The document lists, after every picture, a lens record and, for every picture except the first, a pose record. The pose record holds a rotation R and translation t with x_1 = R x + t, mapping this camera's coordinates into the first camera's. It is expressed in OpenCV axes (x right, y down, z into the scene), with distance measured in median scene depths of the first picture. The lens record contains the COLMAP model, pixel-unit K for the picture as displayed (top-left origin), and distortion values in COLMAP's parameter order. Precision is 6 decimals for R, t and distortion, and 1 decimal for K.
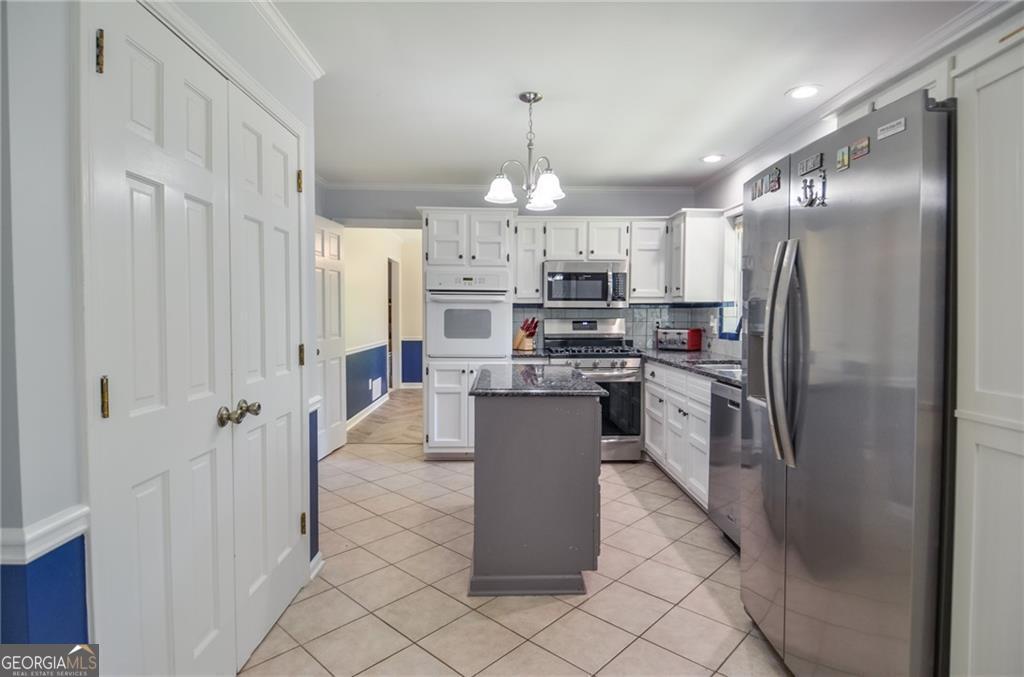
lens RADIAL K [[546.8, 0, 517.7], [0, 546.8, 332.3], [0, 0, 1]] dist [0.039476, -0.051535]
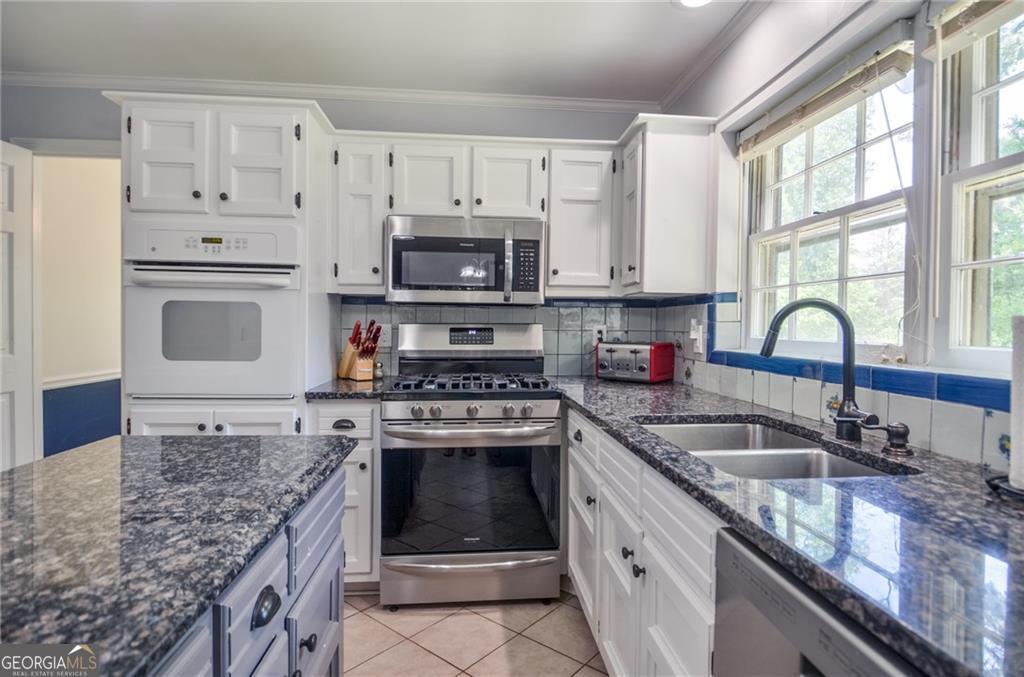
lens RADIAL K [[546.8, 0, 517.7], [0, 546.8, 332.3], [0, 0, 1]] dist [0.039476, -0.051535]
pose [[0.998463, 0.006379, 0.055057, 0.147096], [-0.005436, 0.999836, -0.017259, -0.007084], [-0.055158, 0.016933, 0.998334, 0.457947]]
